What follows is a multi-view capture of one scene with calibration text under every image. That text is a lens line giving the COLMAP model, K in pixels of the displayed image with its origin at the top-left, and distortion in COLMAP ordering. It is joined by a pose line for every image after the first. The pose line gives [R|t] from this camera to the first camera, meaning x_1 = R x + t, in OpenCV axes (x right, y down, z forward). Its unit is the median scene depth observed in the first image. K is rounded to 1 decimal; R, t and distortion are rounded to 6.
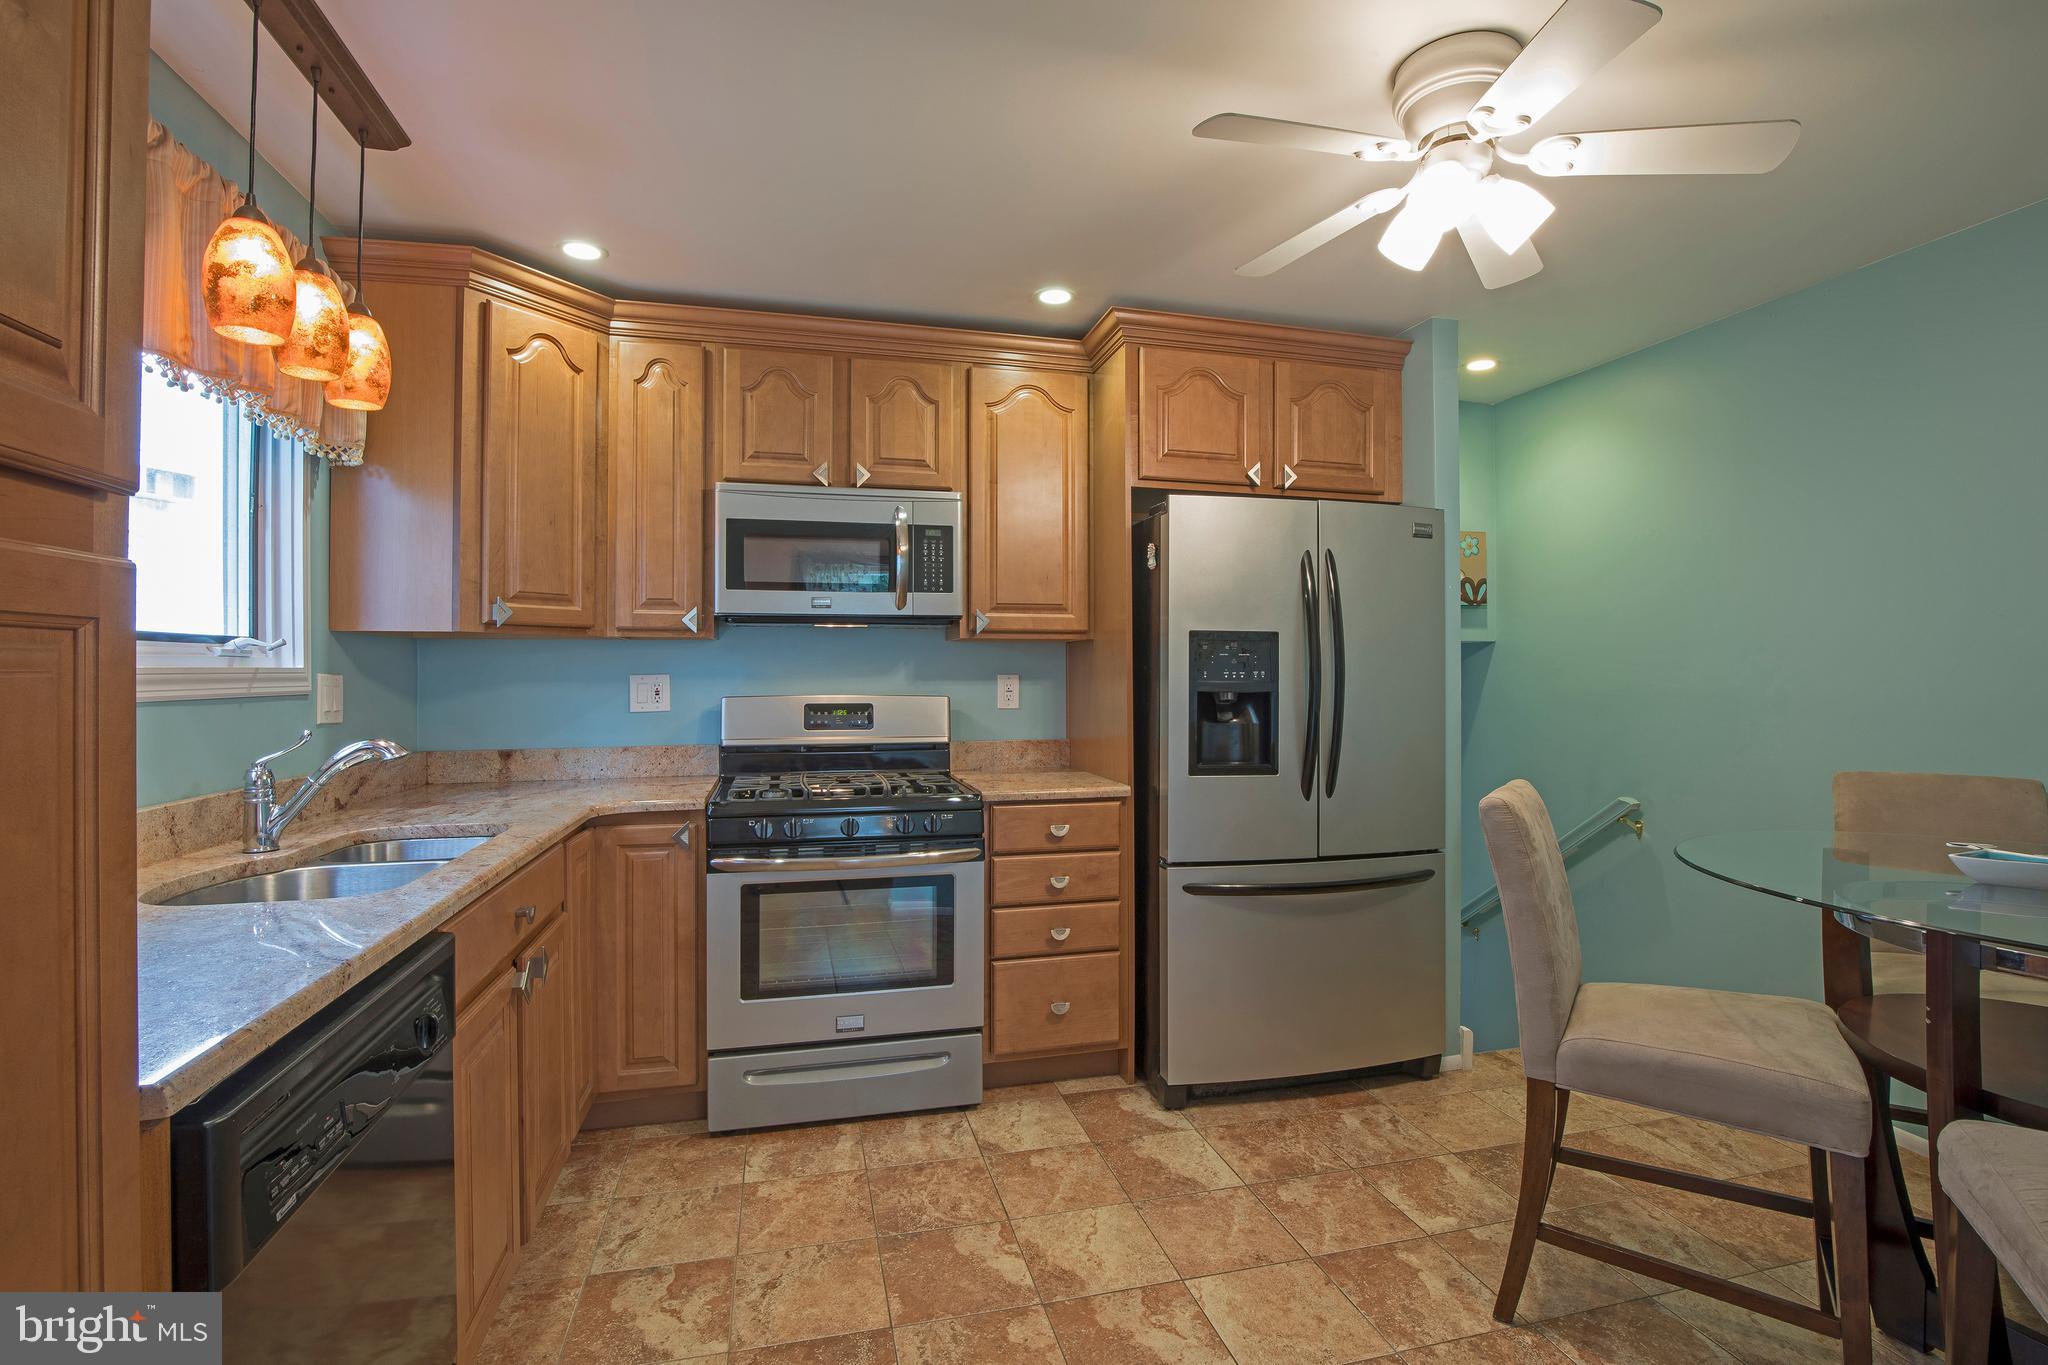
lens RADIAL K [[954.0, 0, 1032.7], [0, 954.0, 678.2], [0, 0, 1]] dist [-0.035552, 0.007408]
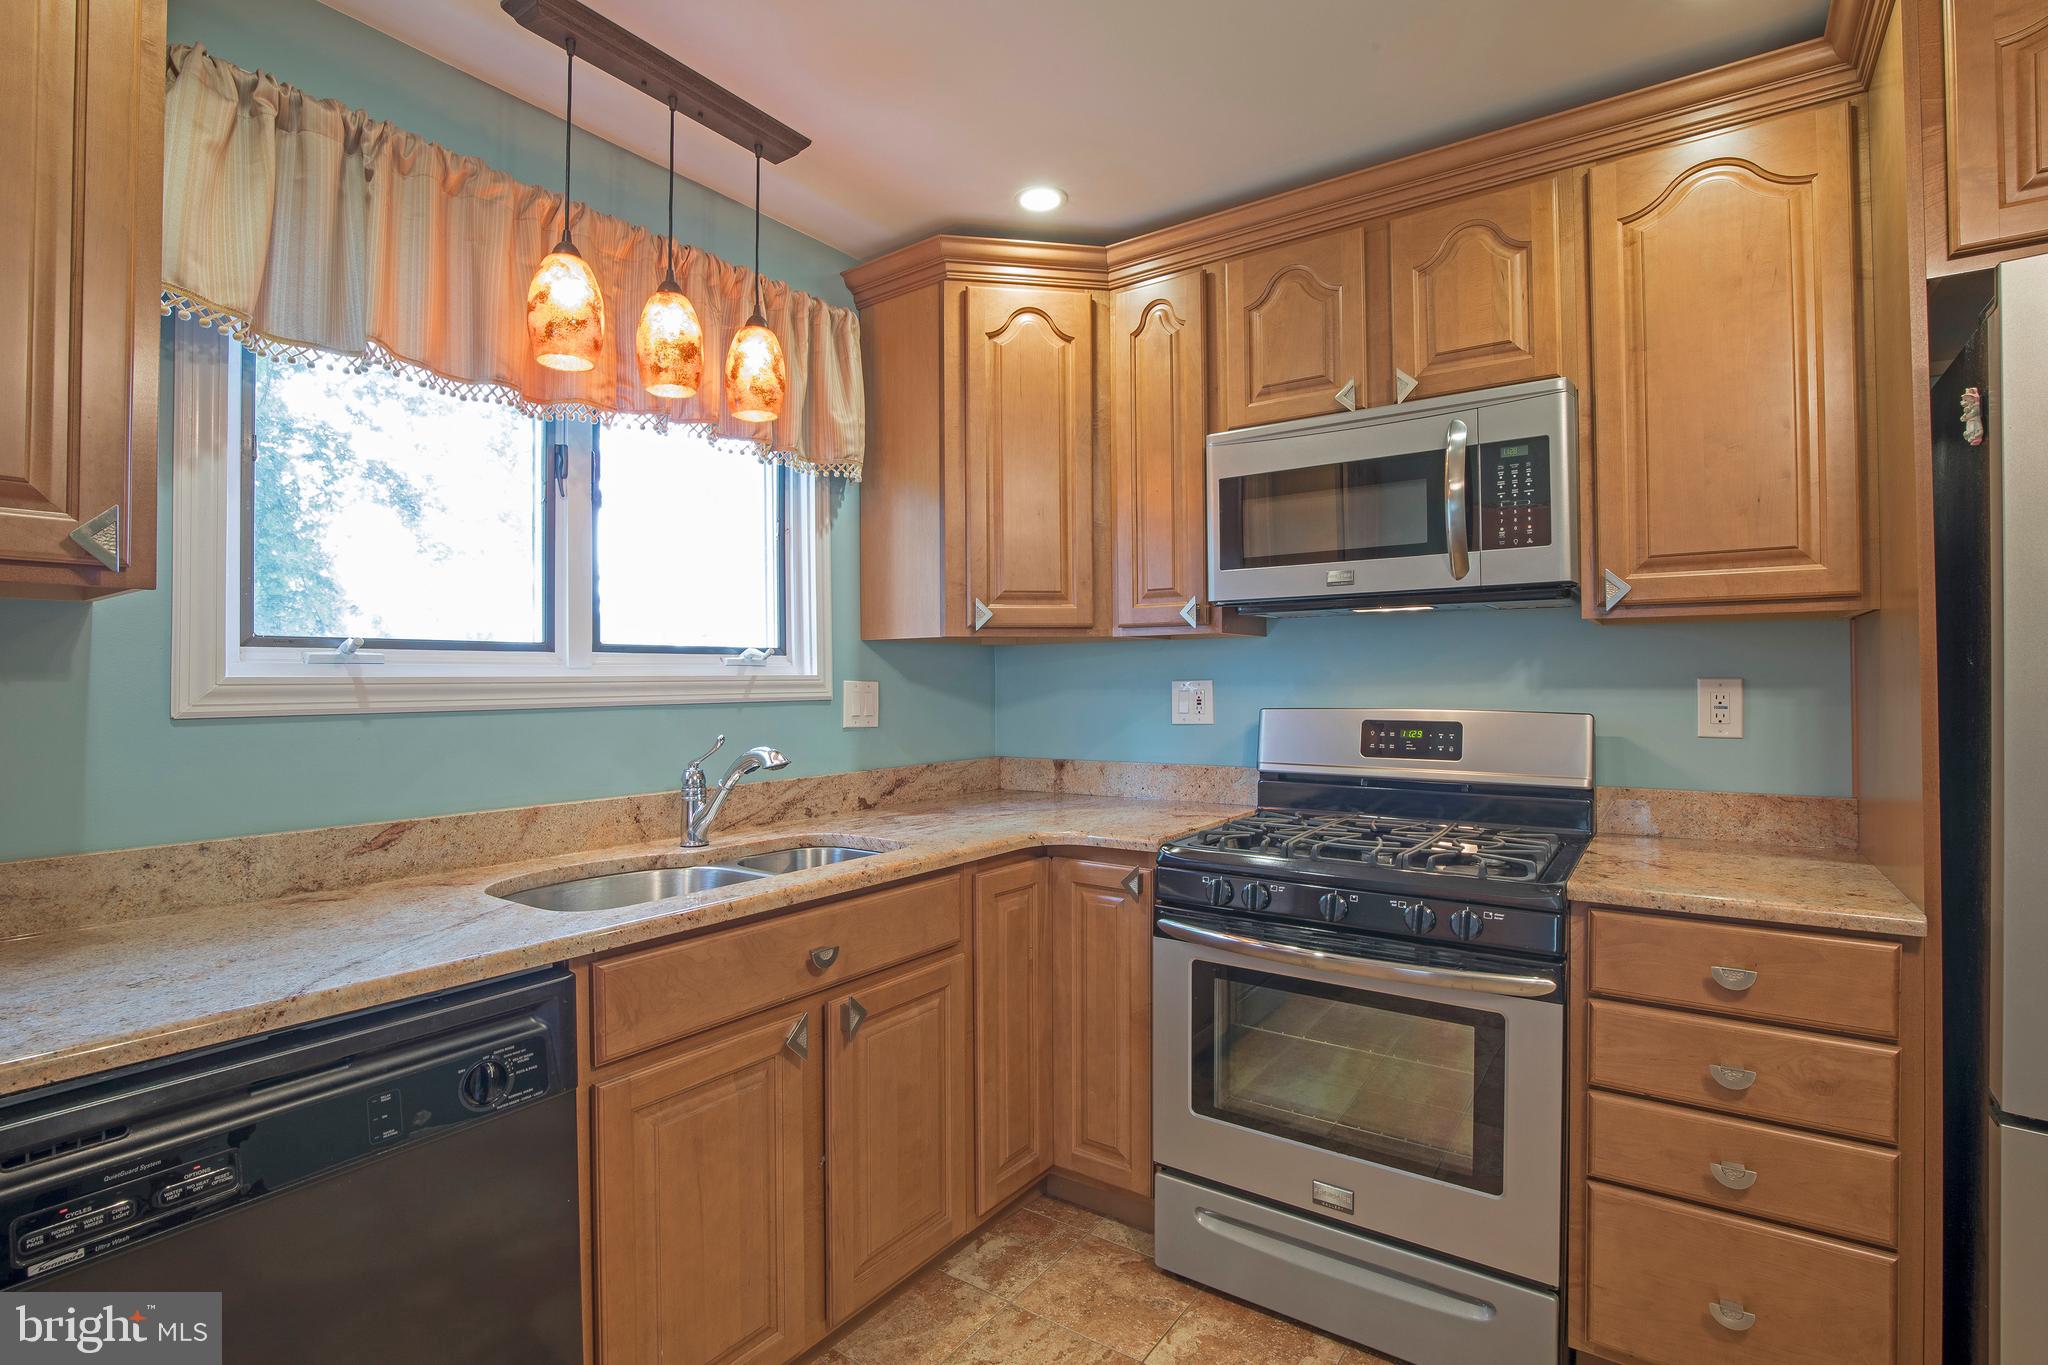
lens RADIAL K [[954.0, 0, 1032.7], [0, 954.0, 678.2], [0, 0, 1]] dist [-0.035552, 0.007408]
pose [[0.646258, -0.003780, -0.763110, 0.170566], [0.000448, 0.999989, -0.004573, -0.001989], [0.763119, 0.002613, 0.646253, 0.378287]]
